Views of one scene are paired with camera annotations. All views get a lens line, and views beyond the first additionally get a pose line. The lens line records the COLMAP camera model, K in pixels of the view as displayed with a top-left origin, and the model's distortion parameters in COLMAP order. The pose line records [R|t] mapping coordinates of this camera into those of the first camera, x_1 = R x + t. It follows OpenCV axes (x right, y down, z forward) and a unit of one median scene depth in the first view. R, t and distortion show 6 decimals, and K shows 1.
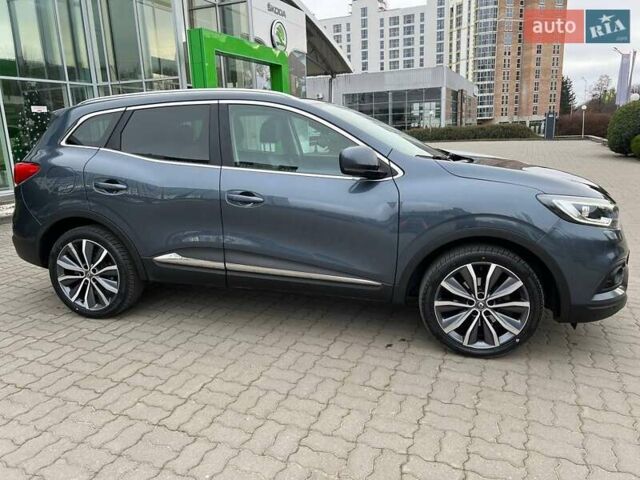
lens RADIAL K [[480.4, 0, 319.6], [0, 480.4, 240.8], [0, 0, 1]] dist [0.064217, -0.070288]
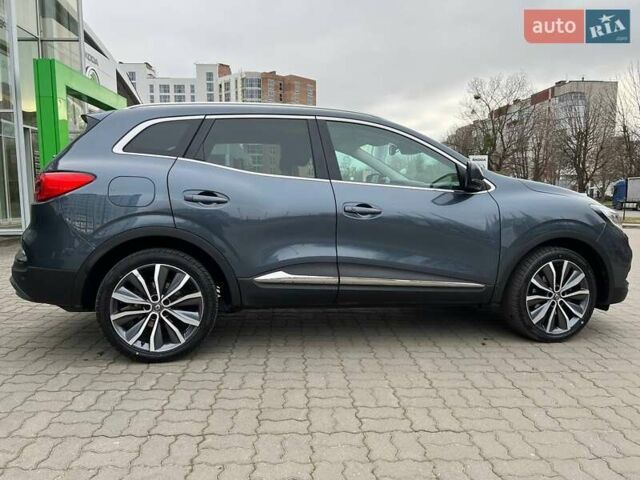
lens RADIAL K [[480.4, 0, 324.9], [0, 480.4, 238.9], [0, 0, 1]] dist [0.064217, -0.070288]
pose [[0.894199, -0.016120, 0.447380, -0.633930], [0.076448, 0.990171, -0.117123, 0.078211], [-0.441095, 0.138932, 0.886642, 0.142832]]
